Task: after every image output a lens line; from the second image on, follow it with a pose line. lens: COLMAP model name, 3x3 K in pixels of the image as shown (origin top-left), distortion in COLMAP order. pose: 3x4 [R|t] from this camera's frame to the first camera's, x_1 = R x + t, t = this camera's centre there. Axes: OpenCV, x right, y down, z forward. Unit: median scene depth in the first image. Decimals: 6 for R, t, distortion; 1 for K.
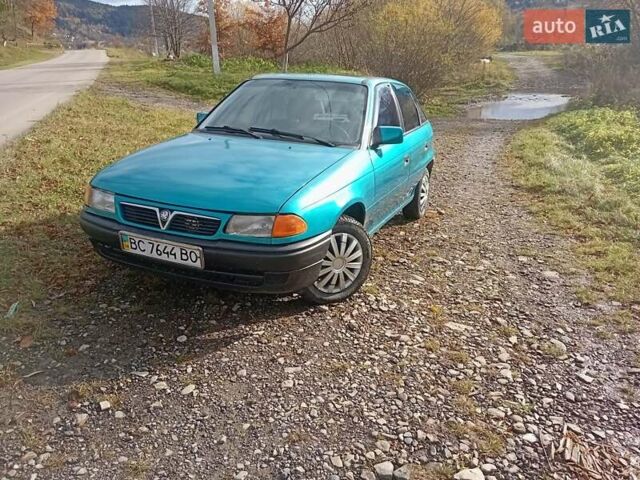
lens RADIAL K [[498.6, 0, 326.1], [0, 498.6, 252.0], [0, 0, 1]] dist [0.040645, -0.061426]
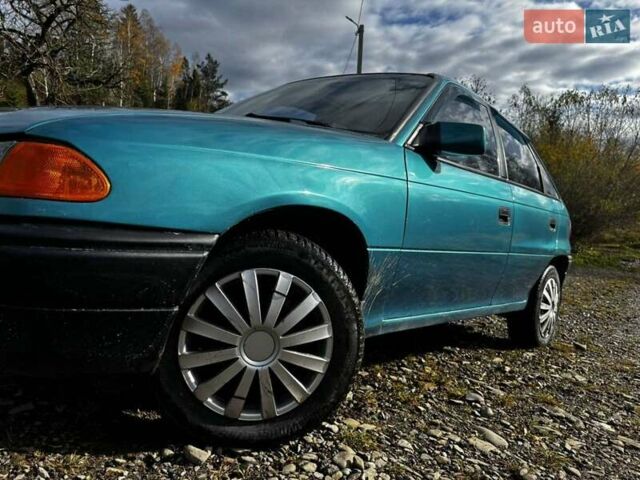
lens RADIAL K [[498.6, 0, 319.4], [0, 498.6, 244.4], [0, 0, 1]] dist [0.040645, -0.061426]
pose [[0.950037, 0.101309, -0.295240, 0.176750], [-0.184495, 0.945209, -0.269334, 0.044761], [0.251777, 0.310347, 0.916675, 0.593790]]
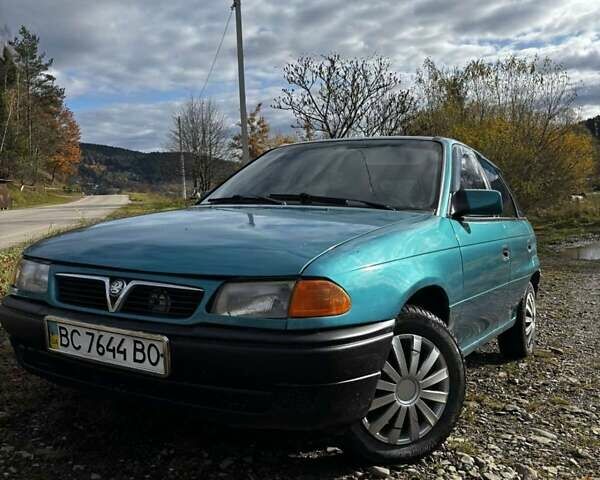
lens RADIAL K [[624.9, 0, 298.3], [0, 624.9, 244.5], [0, 0, 1]] dist [0.010683, 0.000000]
pose [[0.992040, -0.003549, -0.125872, -0.007756], [-0.034510, 0.953667, -0.298878, 0.080669], [0.121101, 0.300842, 0.945954, 0.248244]]
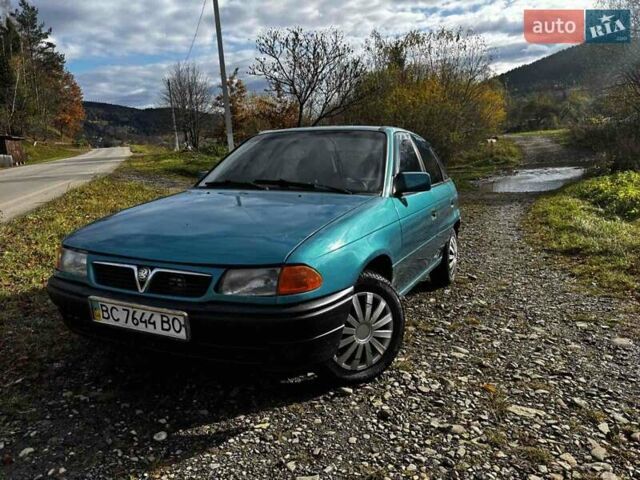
lens RADIAL K [[498.6, 0, 323.8], [0, 498.6, 245.8], [0, 0, 1]] dist [0.040645, -0.061426]
pose [[0.998870, -0.034009, -0.033192, -0.006829], [0.027673, 0.984084, -0.175537, 0.025642], [0.038634, 0.174420, 0.983913, 0.184014]]
